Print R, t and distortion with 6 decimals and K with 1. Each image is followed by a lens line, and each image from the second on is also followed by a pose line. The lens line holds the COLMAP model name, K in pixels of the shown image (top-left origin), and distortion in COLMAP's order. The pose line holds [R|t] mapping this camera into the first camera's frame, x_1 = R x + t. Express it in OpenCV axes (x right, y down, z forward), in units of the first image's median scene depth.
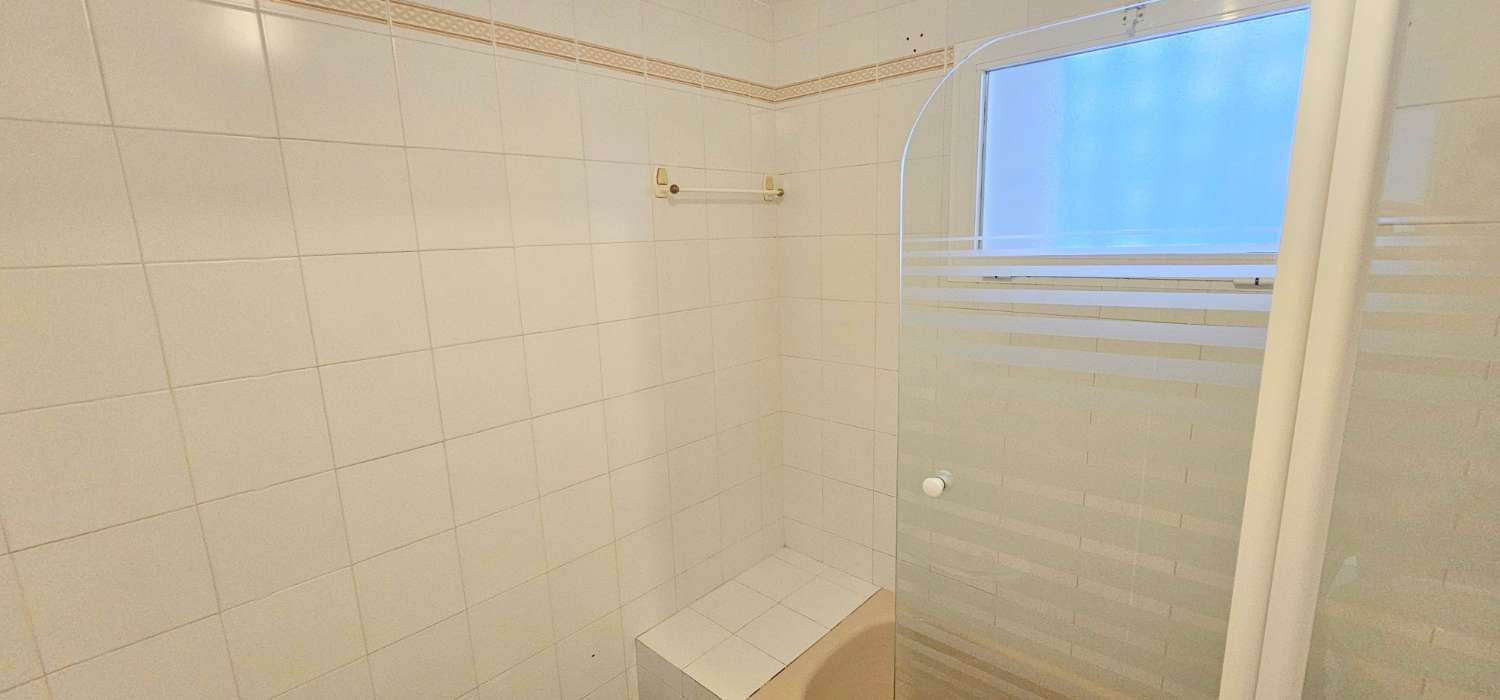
lens RADIAL K [[613.7, 0, 747.9], [0, 613.7, 353.5], [0, 0, 1]] dist [-0.003805, 0.000257]
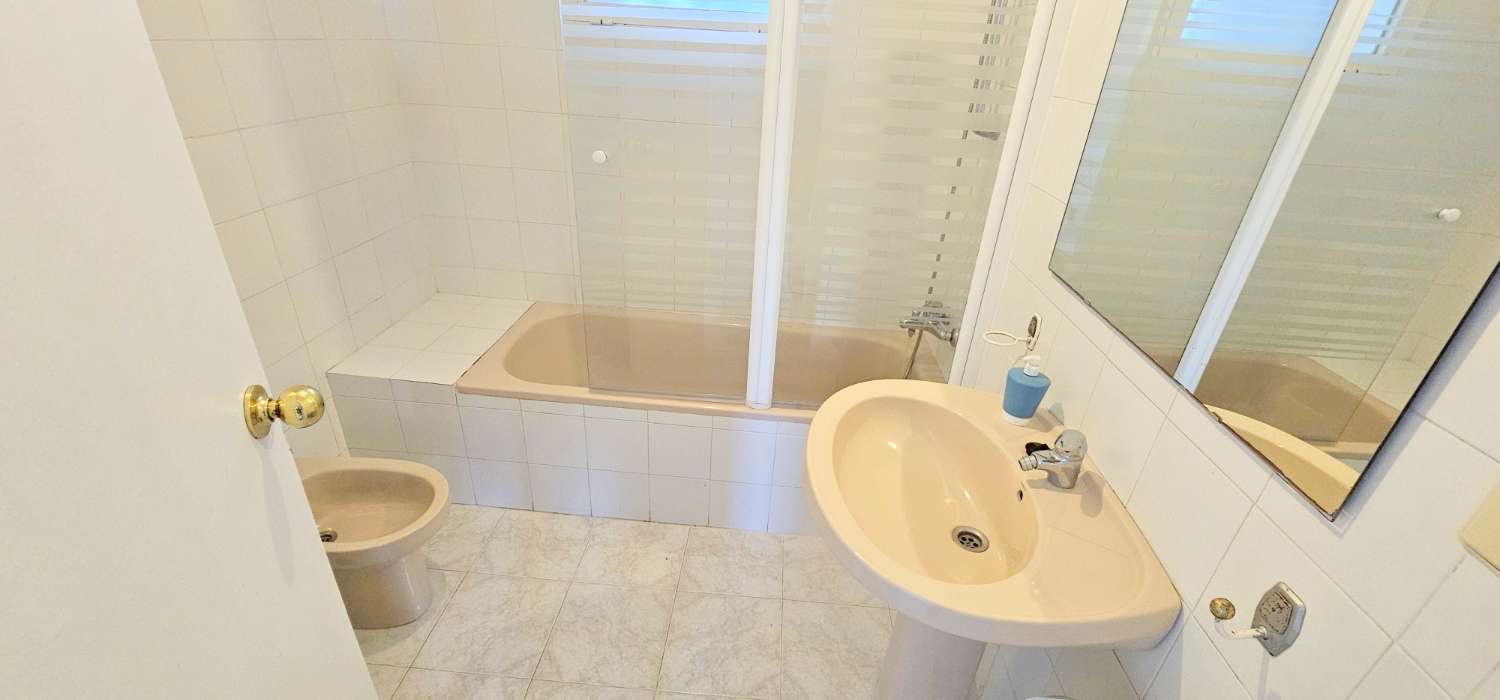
lens RADIAL K [[613.7, 0, 750.5], [0, 613.7, 343.0], [0, 0, 1]] dist [-0.003805, 0.000257]
pose [[0.772589, -0.216425, 0.596881, -0.238920], [0.044391, 0.956220, 0.289261, 0.140026], [-0.633353, -0.196983, 0.748373, -0.259875]]
